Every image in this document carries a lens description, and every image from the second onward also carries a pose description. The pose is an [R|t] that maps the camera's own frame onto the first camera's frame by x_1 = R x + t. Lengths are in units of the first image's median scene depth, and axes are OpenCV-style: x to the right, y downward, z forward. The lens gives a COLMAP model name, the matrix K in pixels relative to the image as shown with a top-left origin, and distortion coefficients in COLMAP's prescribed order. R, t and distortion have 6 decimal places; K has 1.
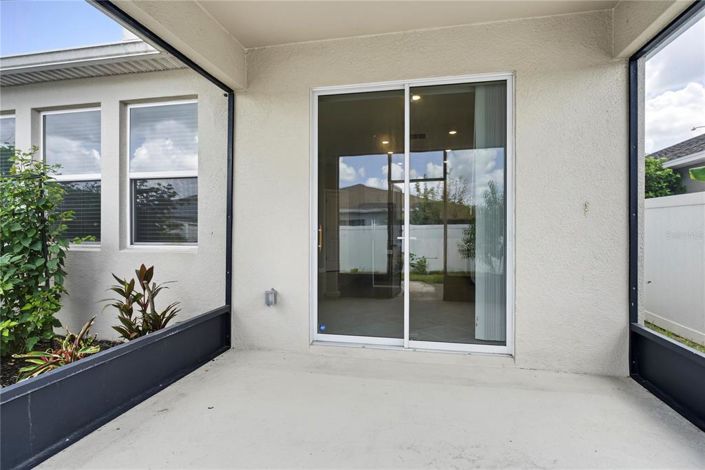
lens RADIAL K [[368.5, 0, 352.1], [0, 368.5, 234.7], [0, 0, 1]] dist [-0.003140, 0.001555]
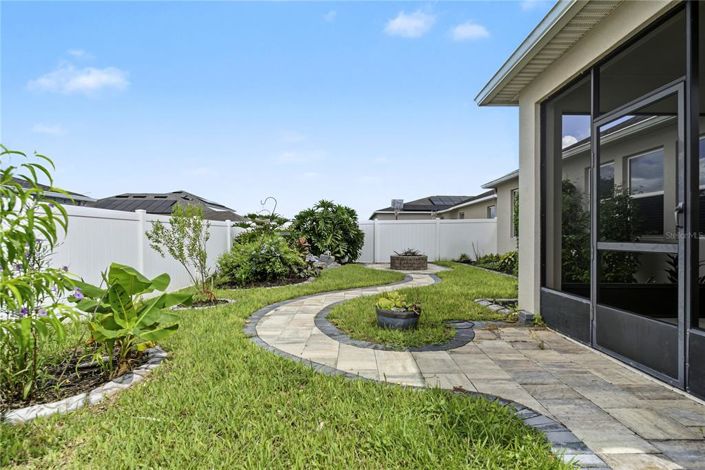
lens RADIAL K [[368.5, 0, 353.2], [0, 368.5, 235.7], [0, 0, 1]] dist [-0.003140, 0.001555]
pose [[0.205915, -0.001236, -0.978569, 0.630708], [-0.010601, 0.999938, -0.003493, 0.048593], [0.978512, 0.011094, 0.205889, -0.666814]]
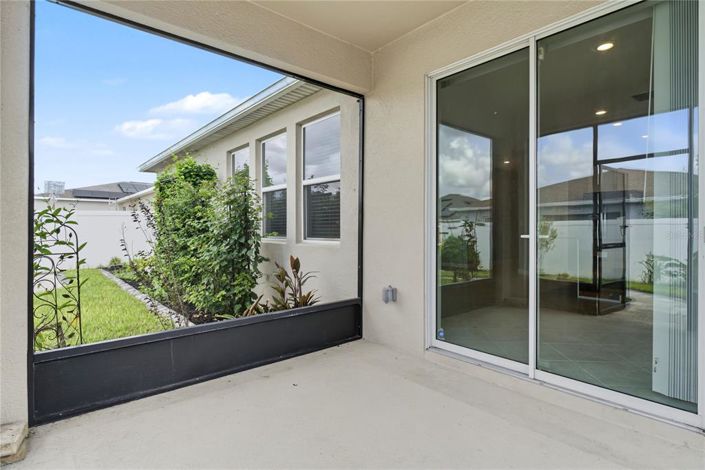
lens RADIAL K [[368.5, 0, 351.9], [0, 368.5, 231.9], [0, 0, 1]] dist [-0.003140, 0.001555]
pose [[0.790842, 0.004142, -0.612006, 0.304316], [-0.003270, 0.999991, 0.002542, -0.001975], [0.612011, -0.000009, 0.790849, 0.145787]]
